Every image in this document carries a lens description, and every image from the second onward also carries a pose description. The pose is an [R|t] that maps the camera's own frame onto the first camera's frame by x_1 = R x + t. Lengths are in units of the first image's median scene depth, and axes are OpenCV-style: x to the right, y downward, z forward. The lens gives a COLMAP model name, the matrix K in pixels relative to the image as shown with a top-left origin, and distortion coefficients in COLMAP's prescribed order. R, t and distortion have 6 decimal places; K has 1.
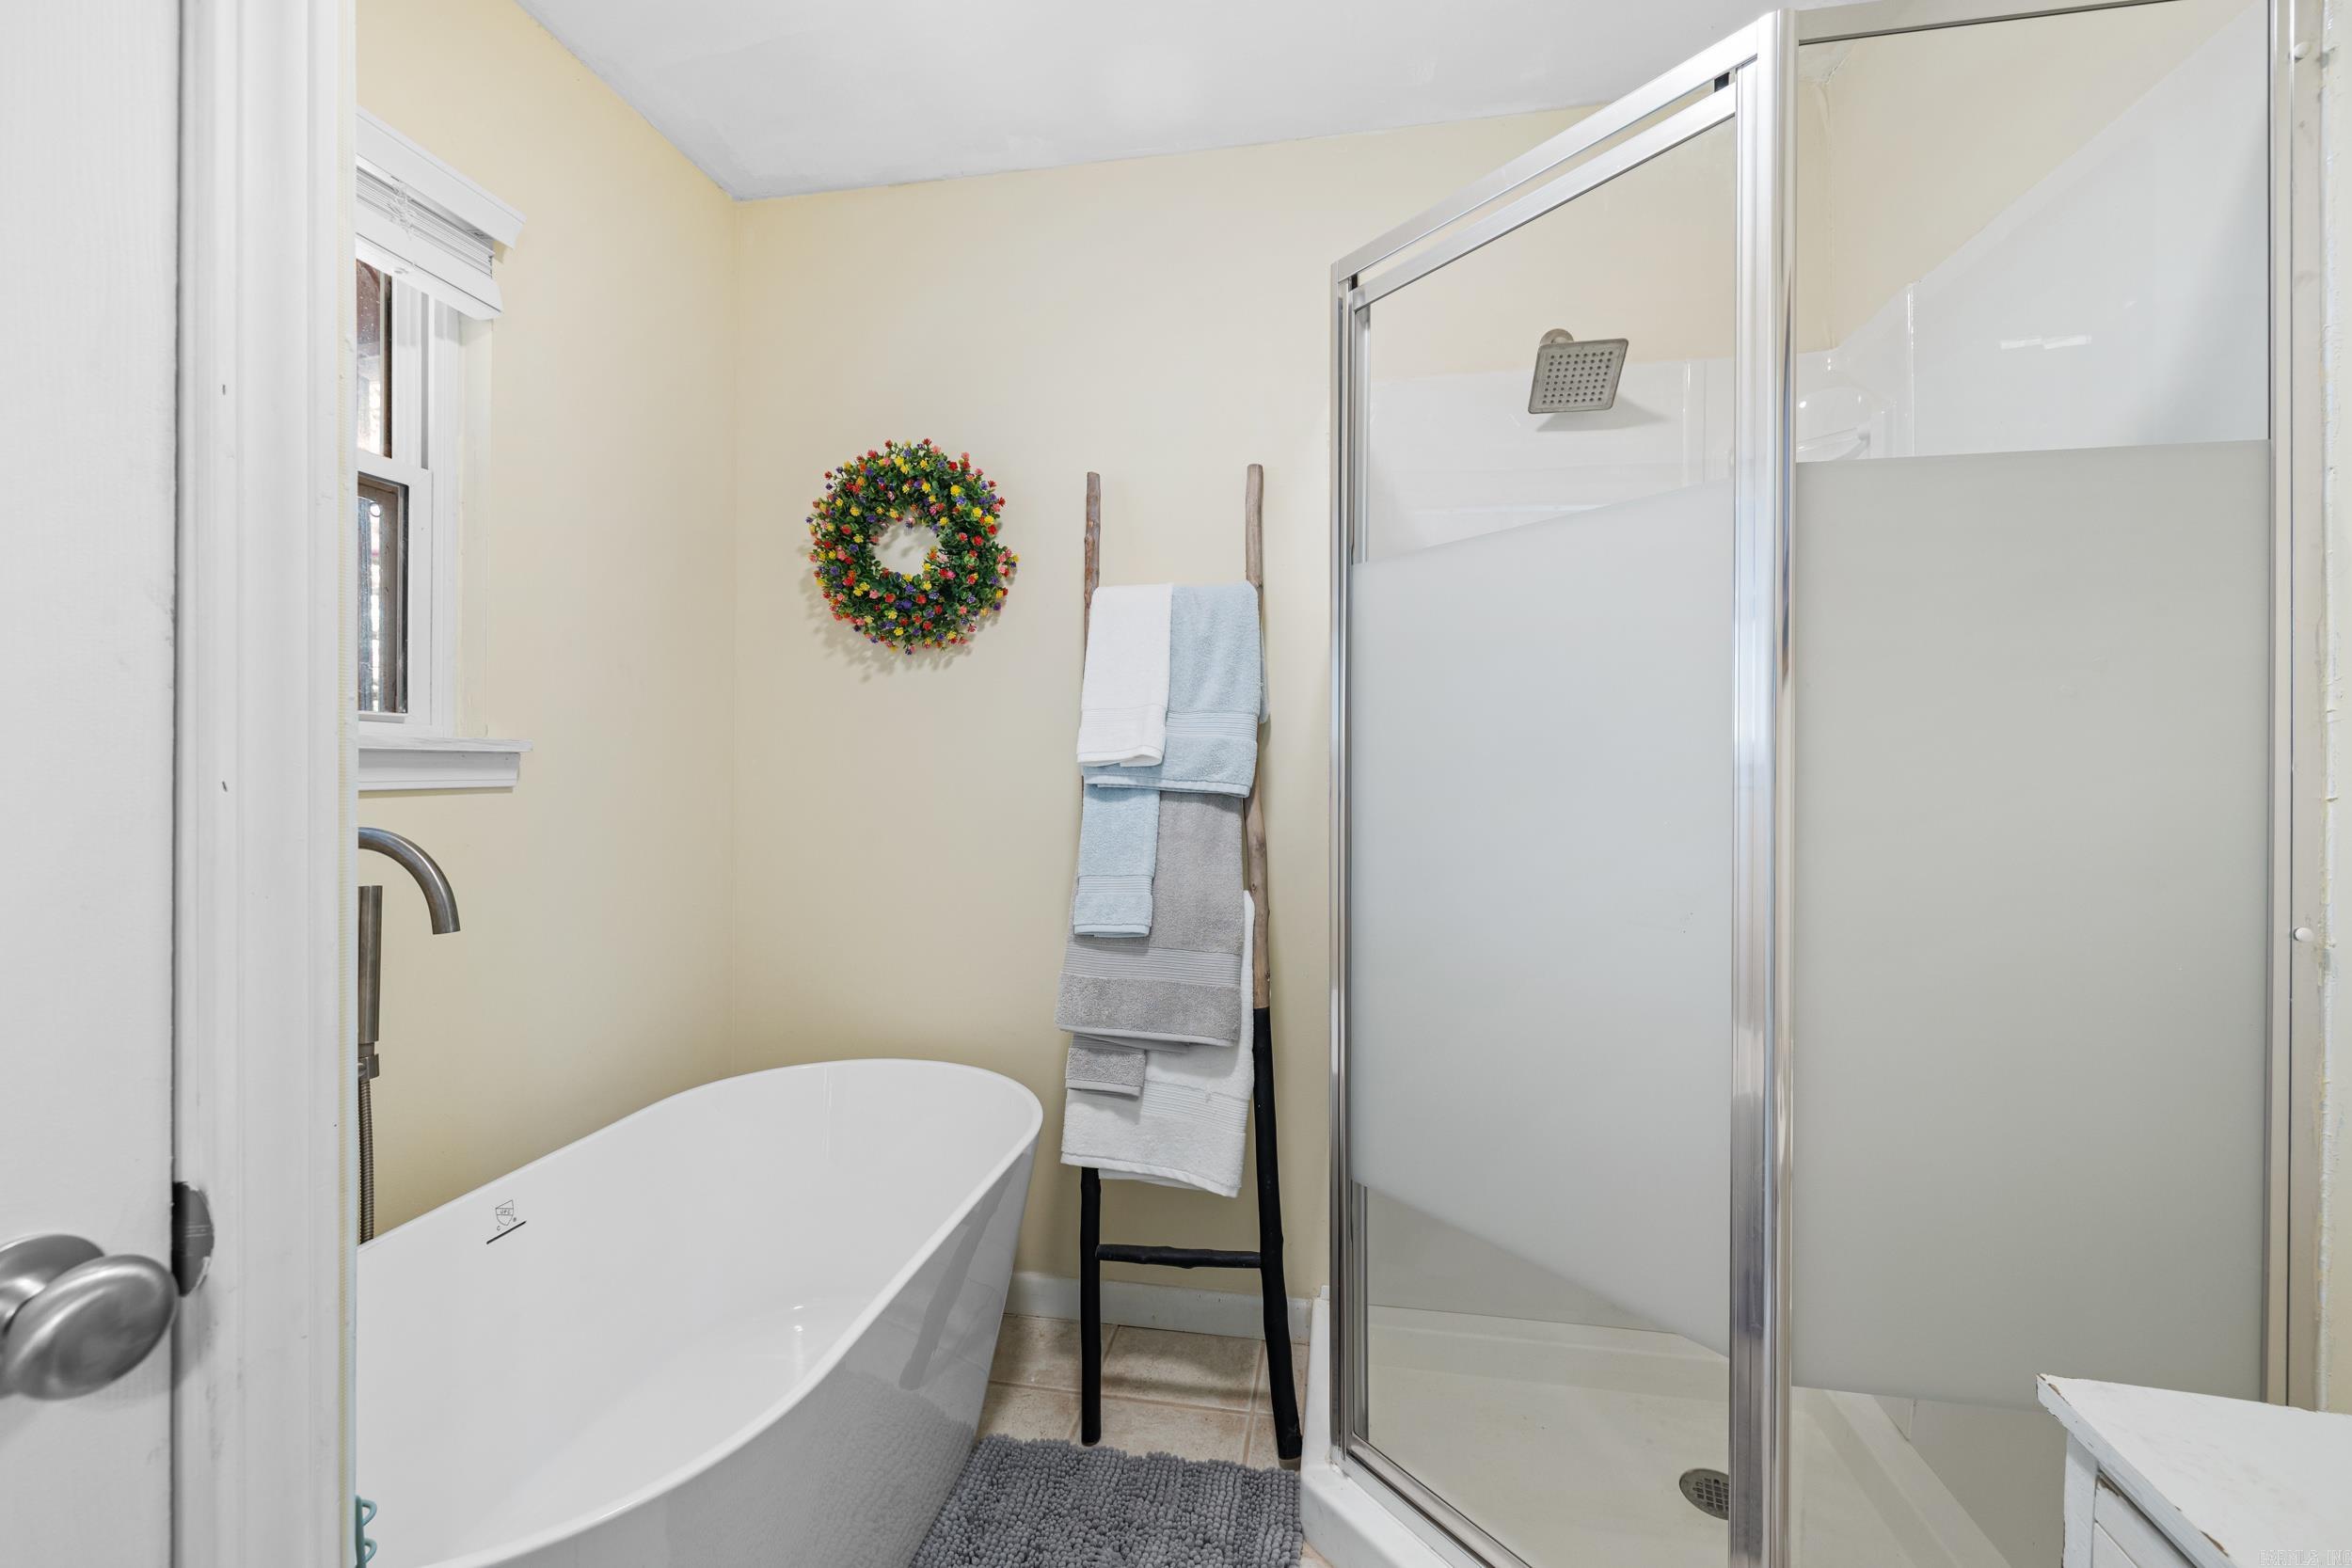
lens RADIAL K [[1011.0, 0, 1179.5], [0, 1011.0, 788.6], [0, 0, 1]] dist [0.002632, 0.000164]
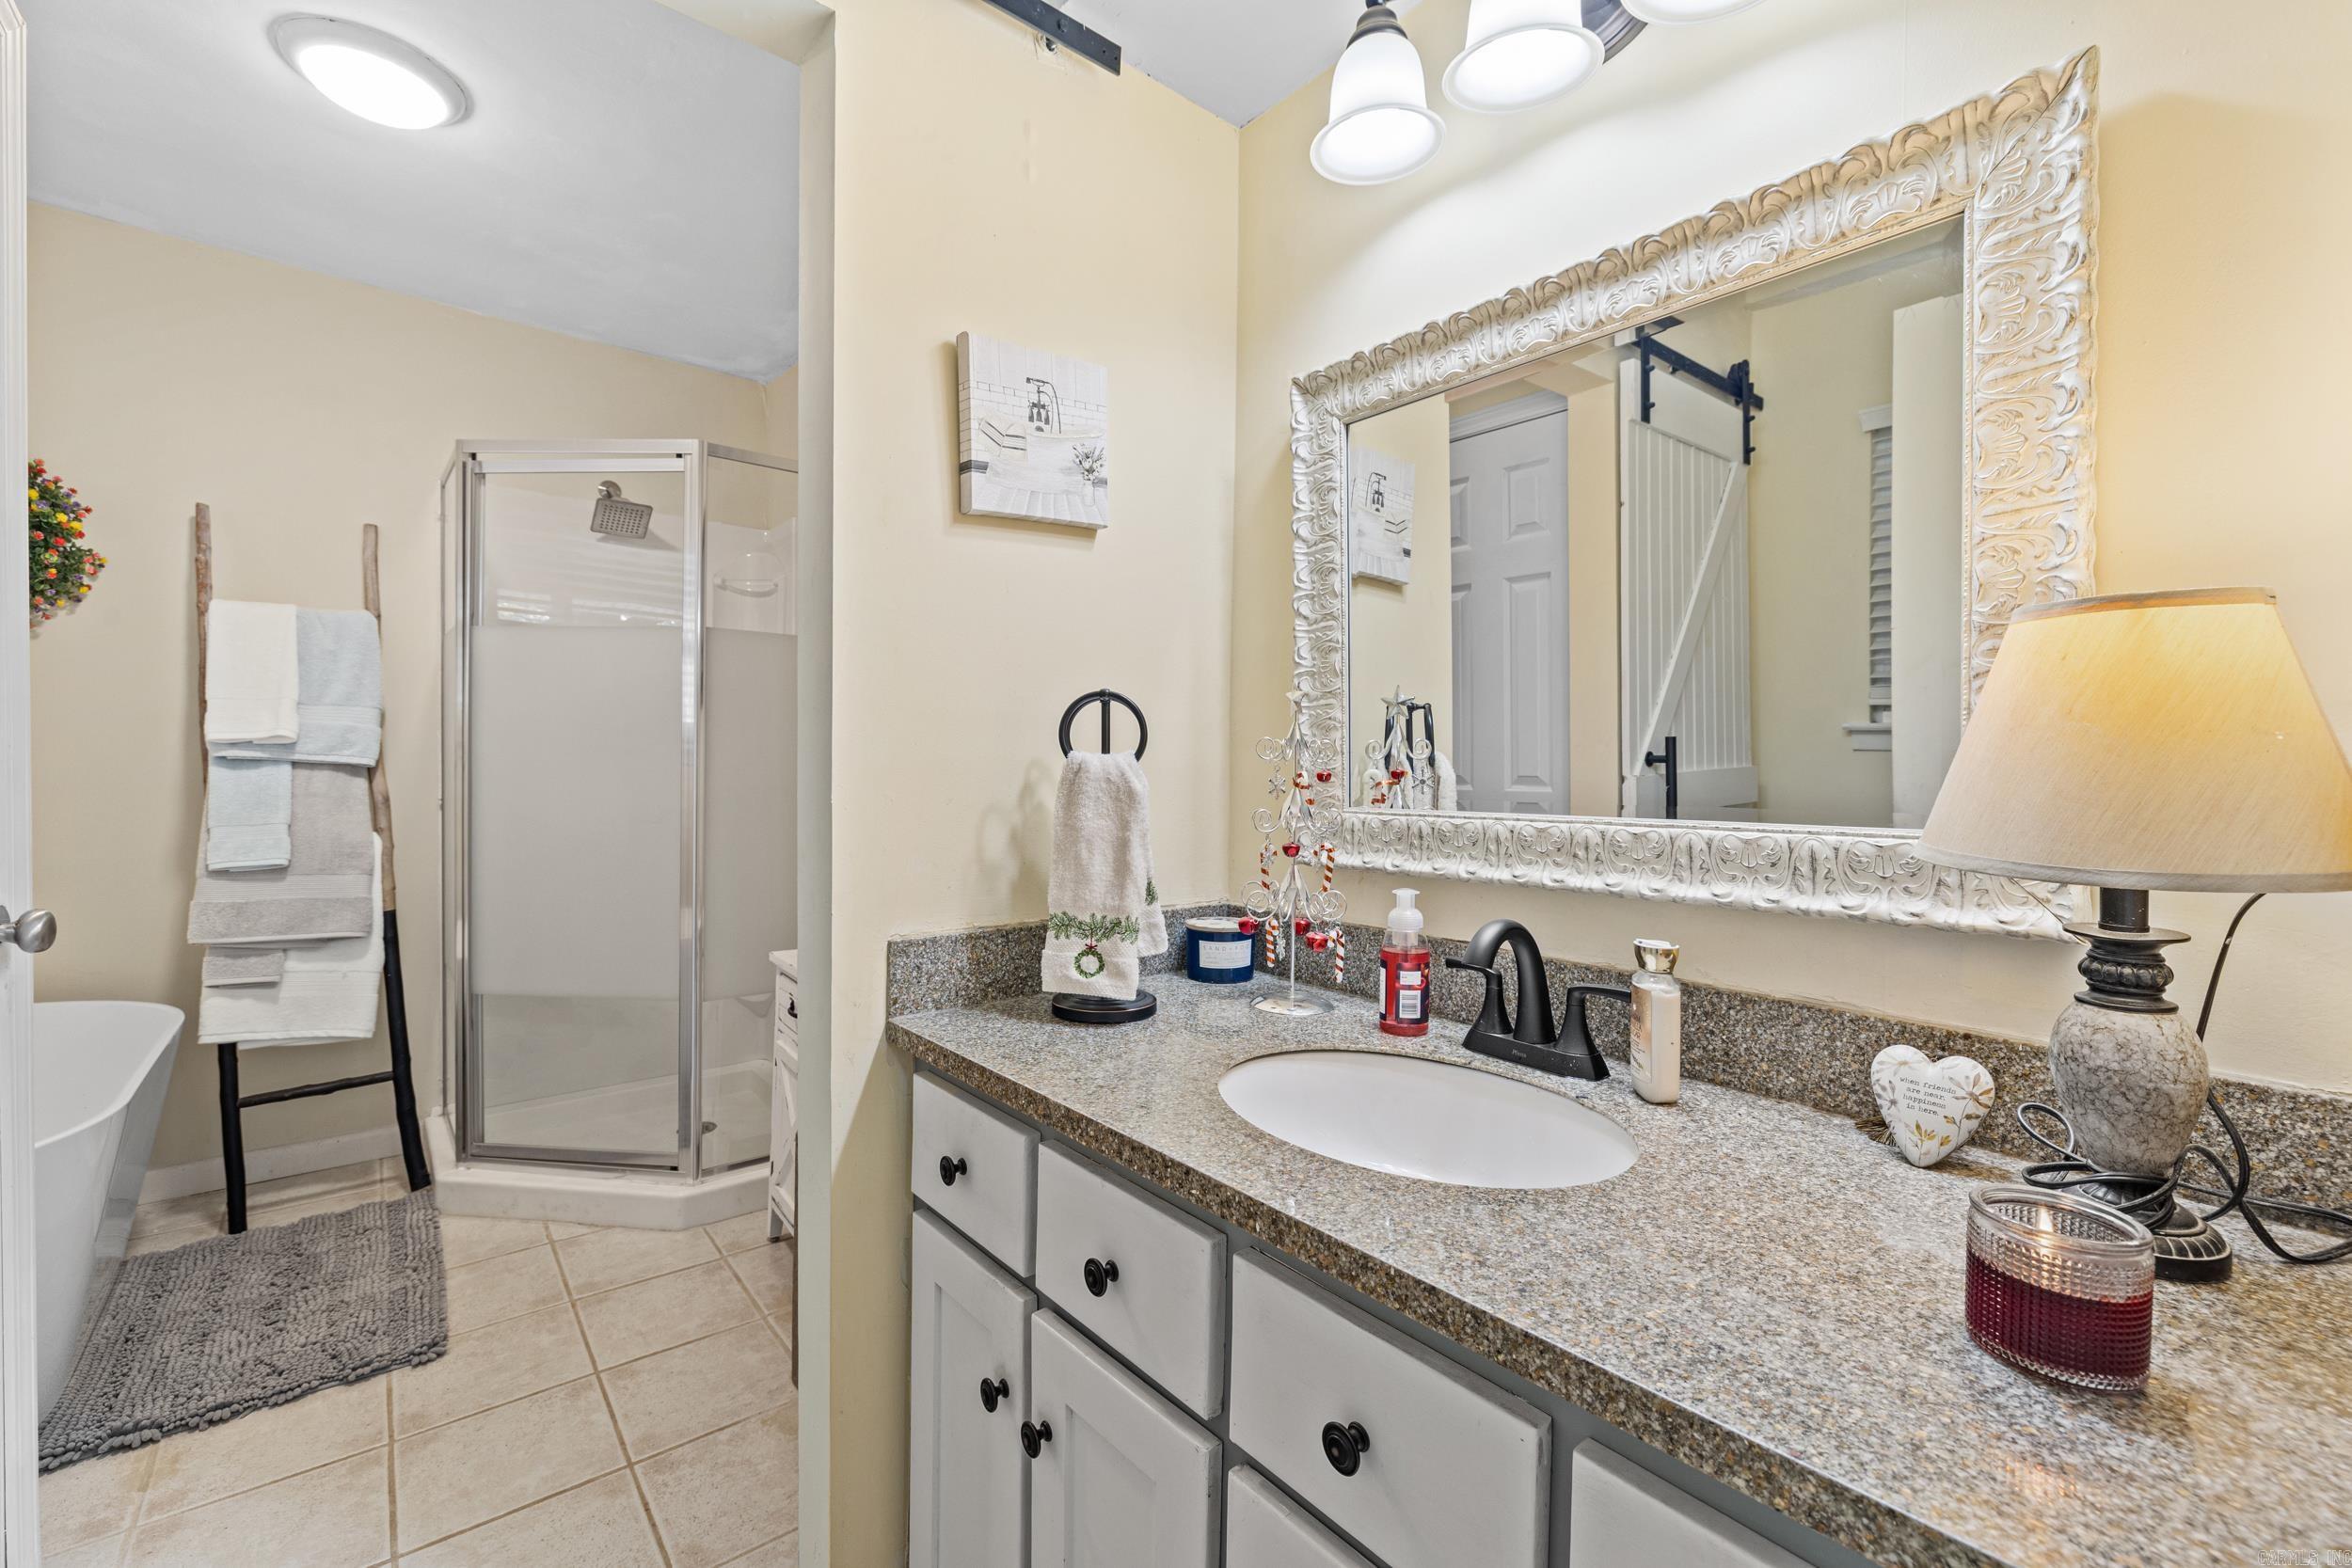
lens RADIAL K [[1011.0, 0, 1185.4], [0, 1011.0, 780.4], [0, 0, 1]] dist [0.002632, 0.000164]
pose [[0.653309, -0.002064, 0.757089, -0.273510], [-0.002593, 0.999984, 0.004965, 0.017789], [-0.757087, -0.005207, 0.653293, -0.822549]]
